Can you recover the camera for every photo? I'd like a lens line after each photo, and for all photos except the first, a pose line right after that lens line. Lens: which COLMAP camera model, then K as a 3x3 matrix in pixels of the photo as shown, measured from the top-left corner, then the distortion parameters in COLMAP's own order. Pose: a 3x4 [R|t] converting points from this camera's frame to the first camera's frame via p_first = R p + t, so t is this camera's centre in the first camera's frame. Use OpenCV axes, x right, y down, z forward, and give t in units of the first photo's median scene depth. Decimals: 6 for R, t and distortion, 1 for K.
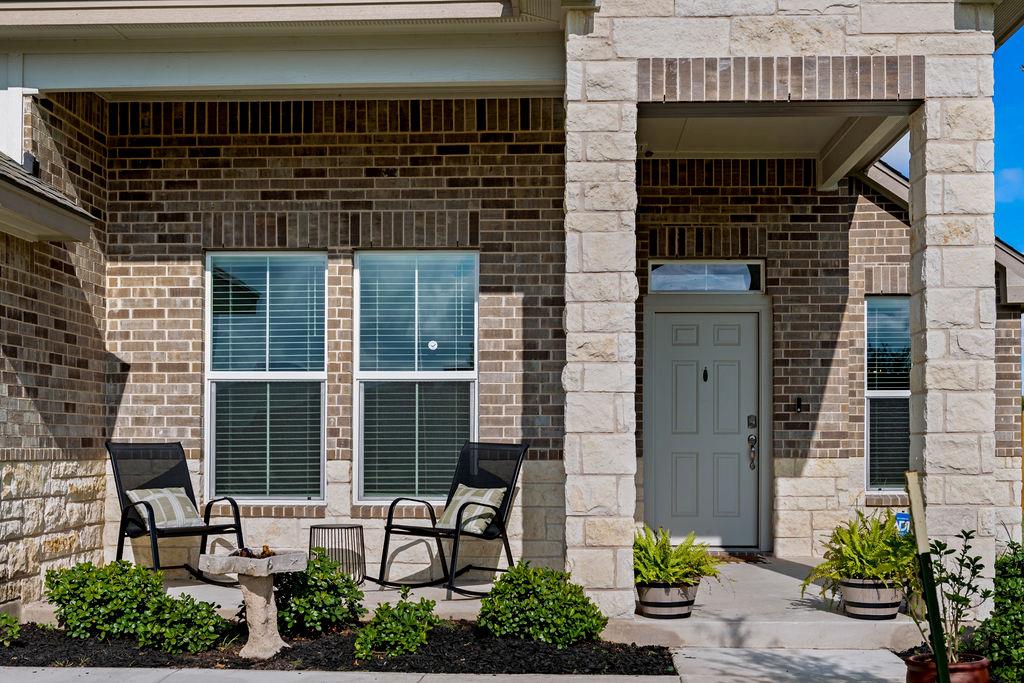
lens RADIAL K [[1413.0, 0, 510.5], [0, 1413.0, 434.1], [0, 0, 1]] dist [-0.014678, -0.026194]
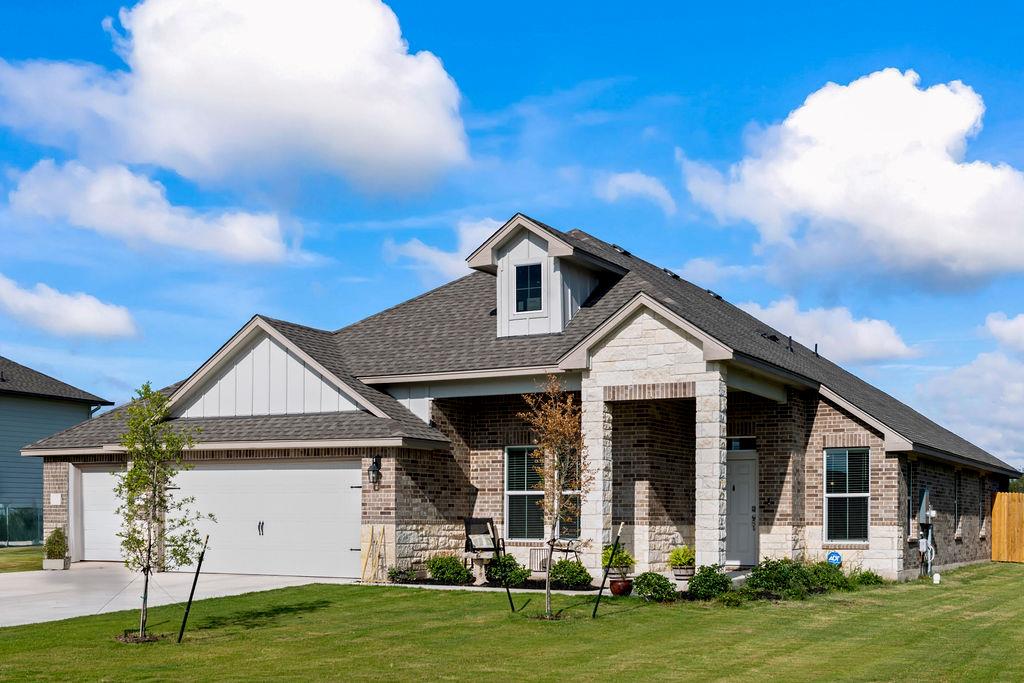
lens RADIAL K [[1243.4, 0, 510.9], [0, 1243.4, 523.0], [0, 0, 1]] dist [-0.007462, -0.006666]
pose [[0.897676, 0.003426, -0.440642, 0.828737], [0.000678, 0.999958, 0.009156, -0.005965], [0.440655, -0.008518, 0.897636, -1.097322]]
